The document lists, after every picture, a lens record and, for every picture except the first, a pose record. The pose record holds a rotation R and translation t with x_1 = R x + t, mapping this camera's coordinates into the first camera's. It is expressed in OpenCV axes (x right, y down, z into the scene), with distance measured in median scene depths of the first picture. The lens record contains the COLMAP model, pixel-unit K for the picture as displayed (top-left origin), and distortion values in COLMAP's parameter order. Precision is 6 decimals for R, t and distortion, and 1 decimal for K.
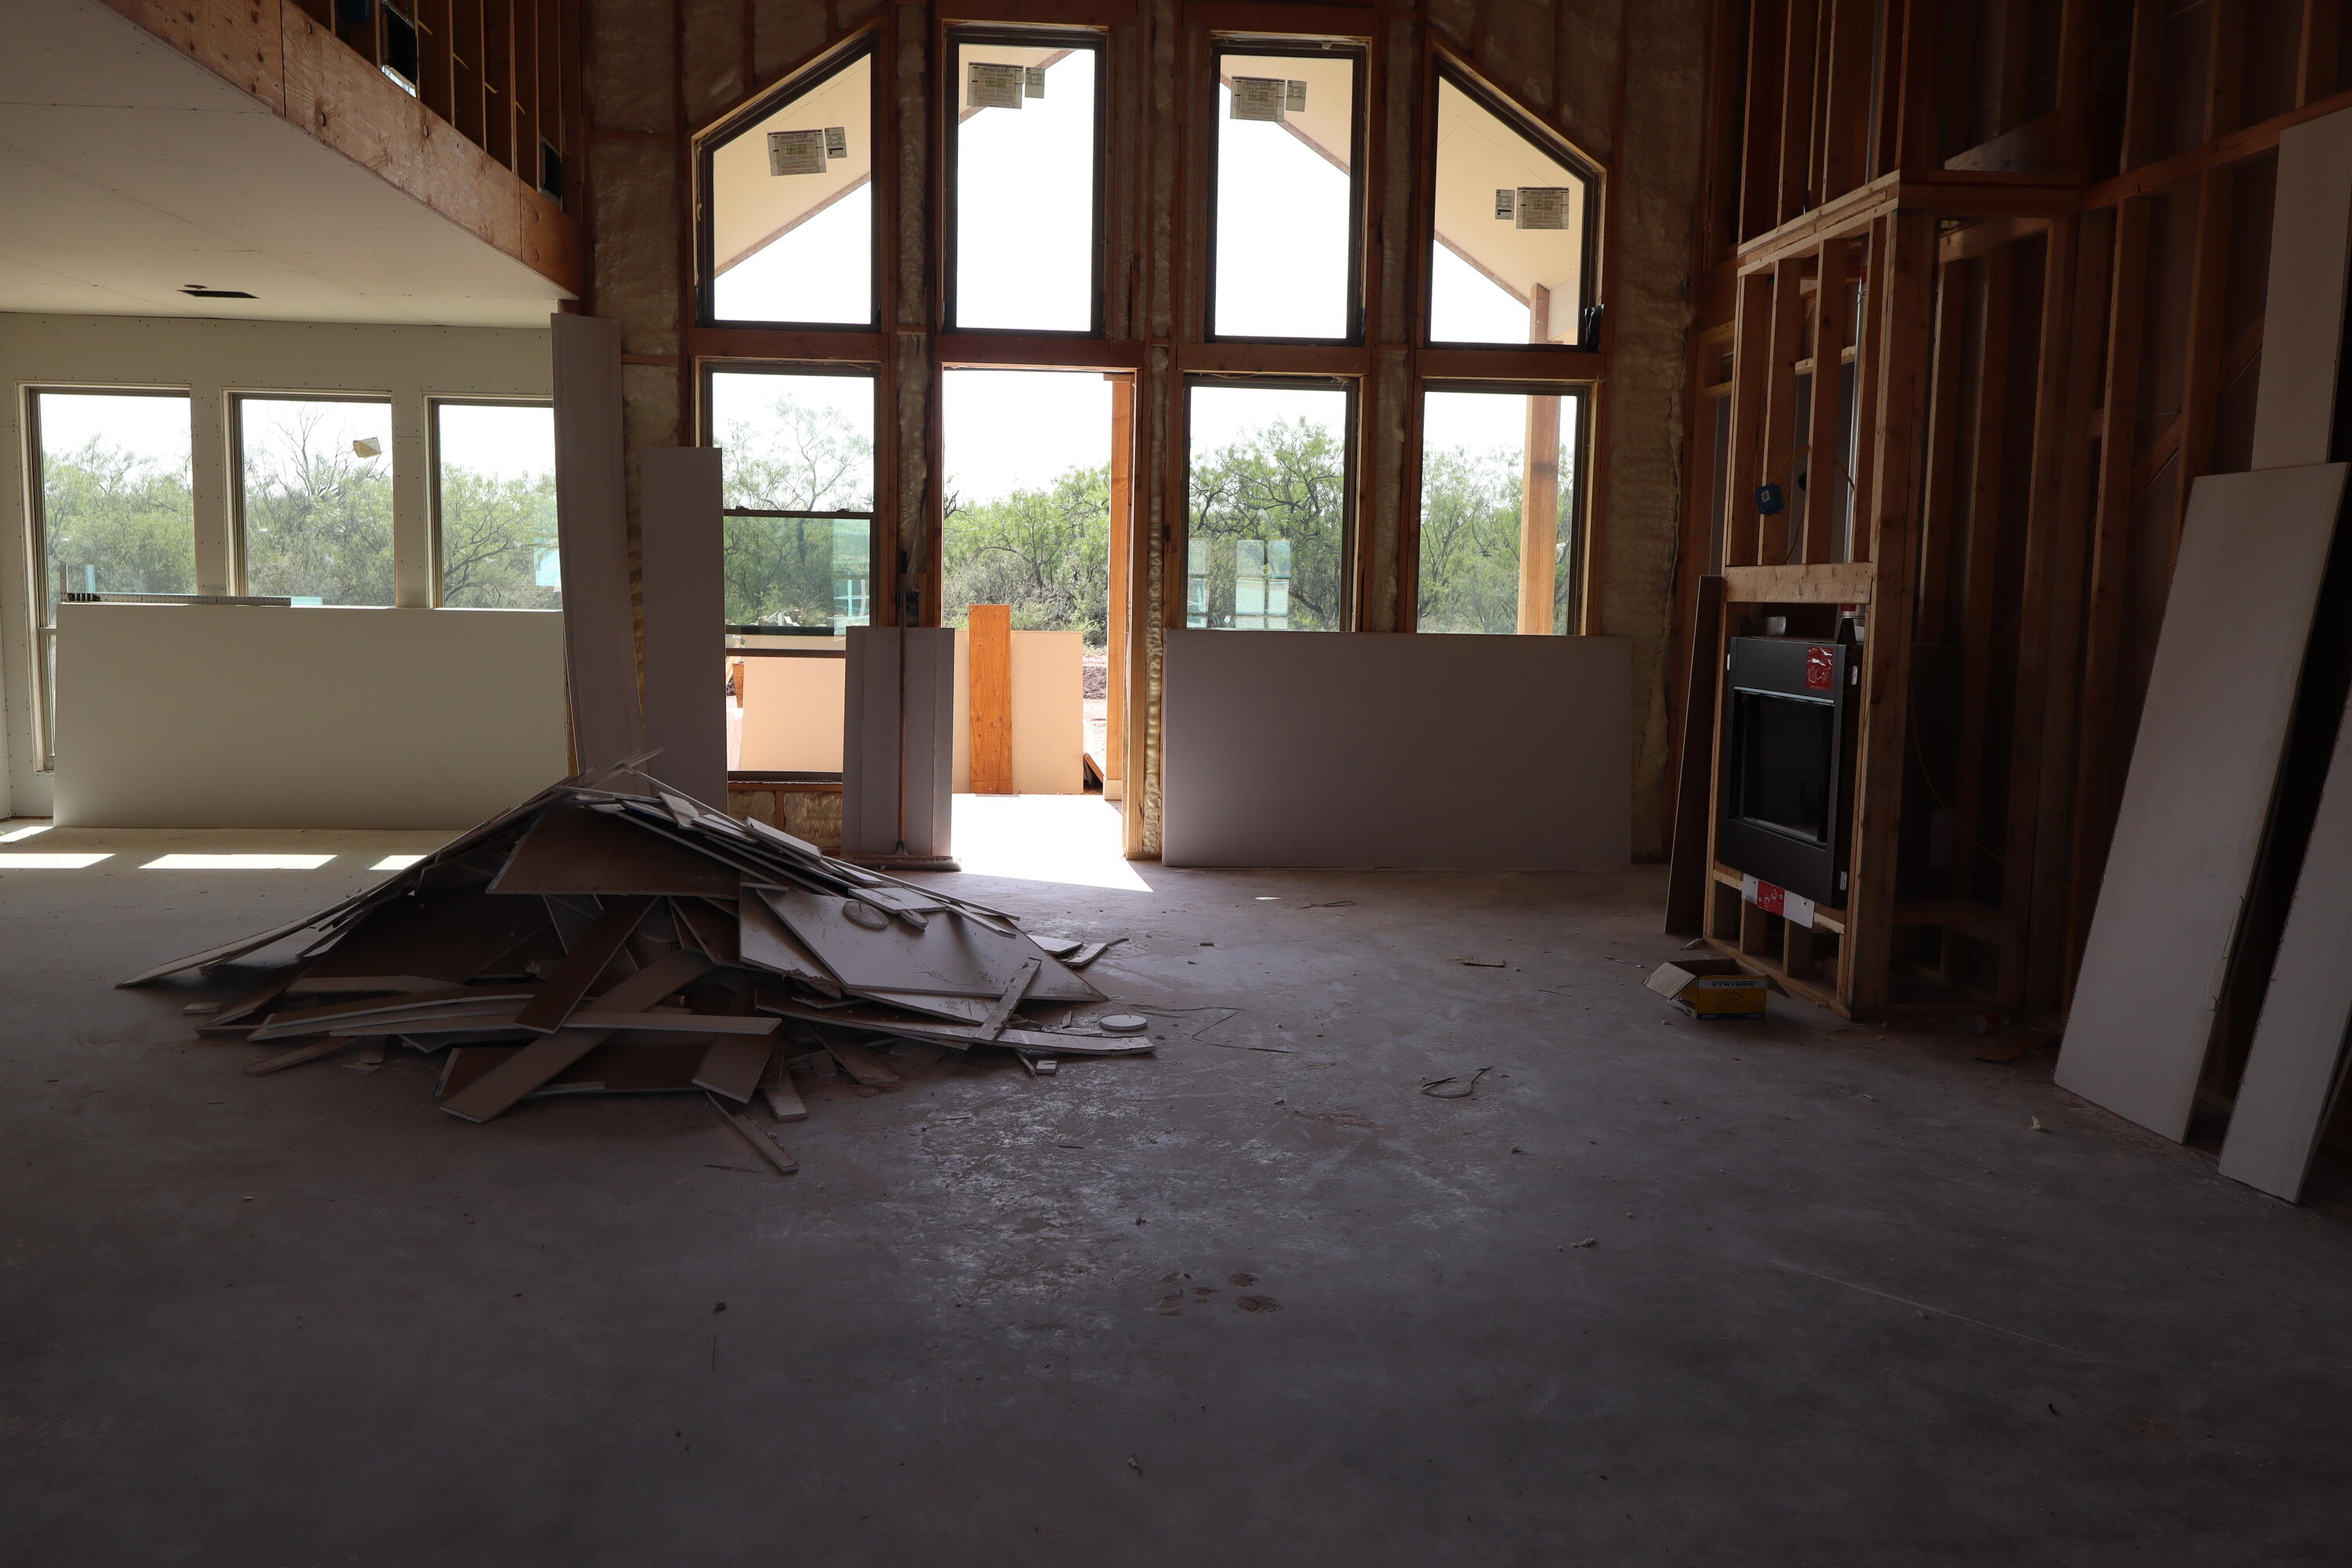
lens RADIAL K [[1797.9, 0, 1176.0], [0, 1797.9, 784.0], [0, 0, 1]] dist [-0.033576, -0.003735]
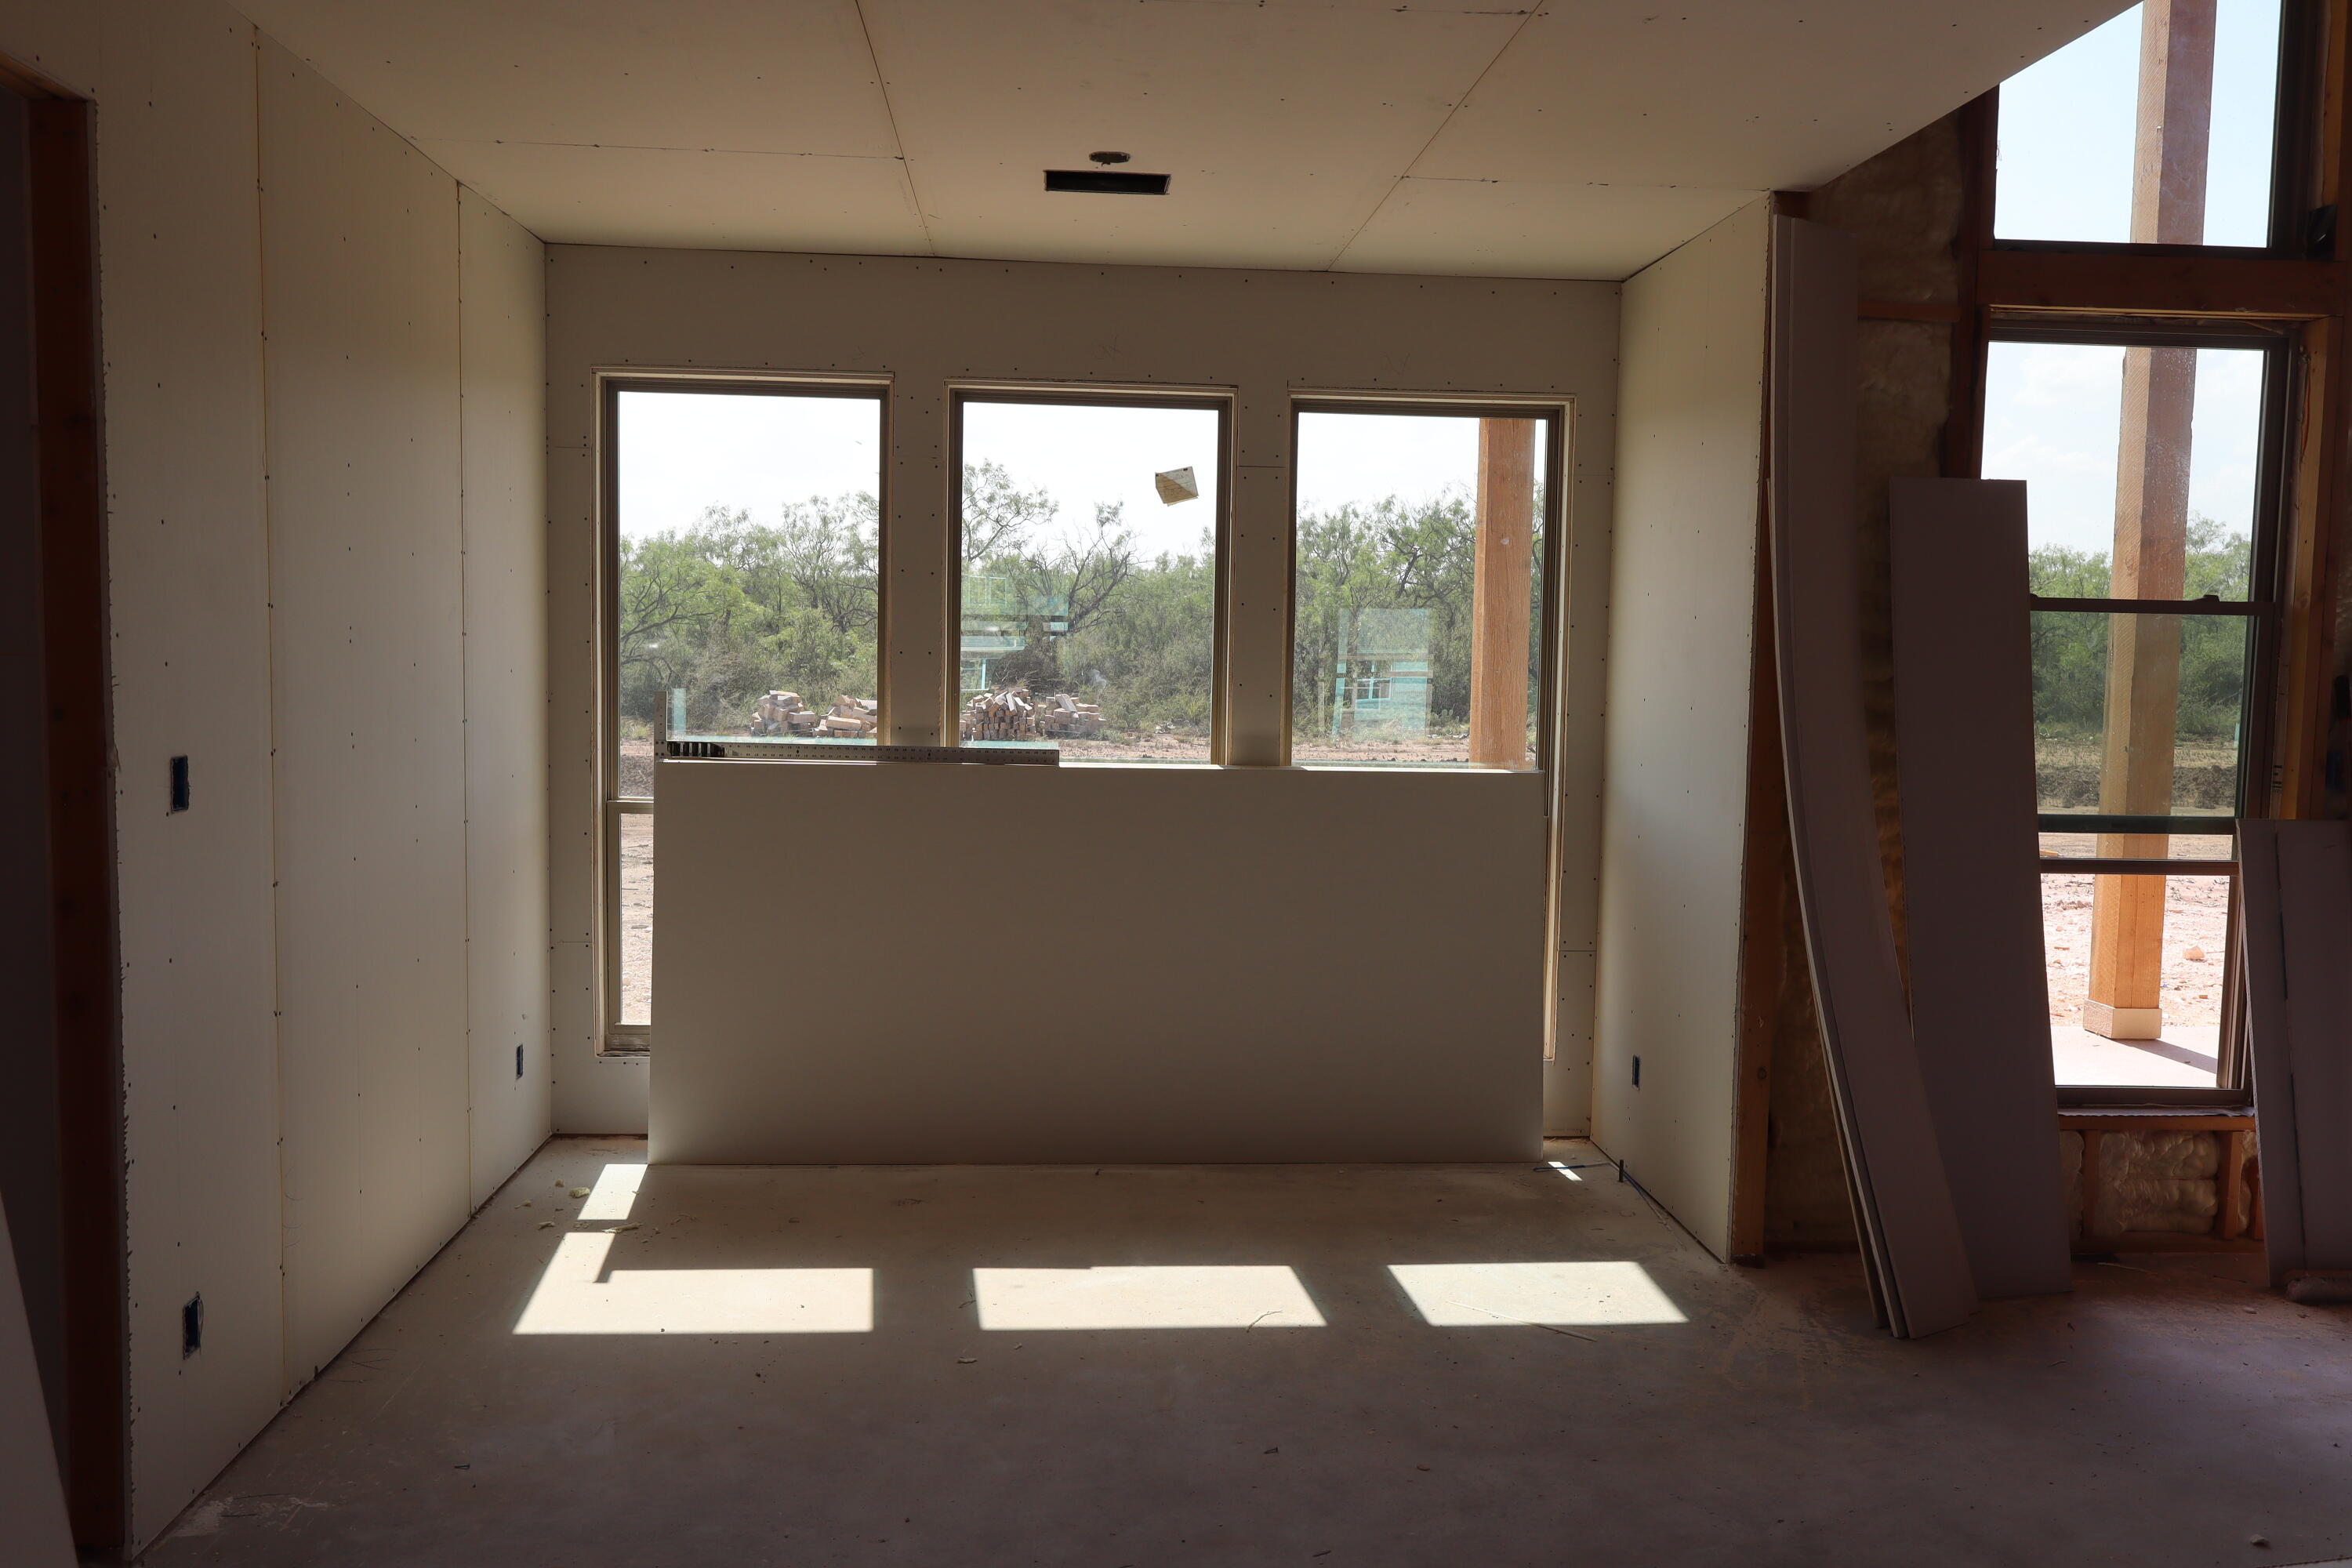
lens RADIAL K [[1797.9, 0, 1176.0], [0, 1797.9, 784.0], [0, 0, 1]] dist [-0.033576, -0.003735]
pose [[0.999223, -0.001380, -0.039393, -0.438009], [0.000112, 0.999483, -0.032166, -0.075532], [0.039417, 0.032137, 0.998706, 0.433114]]
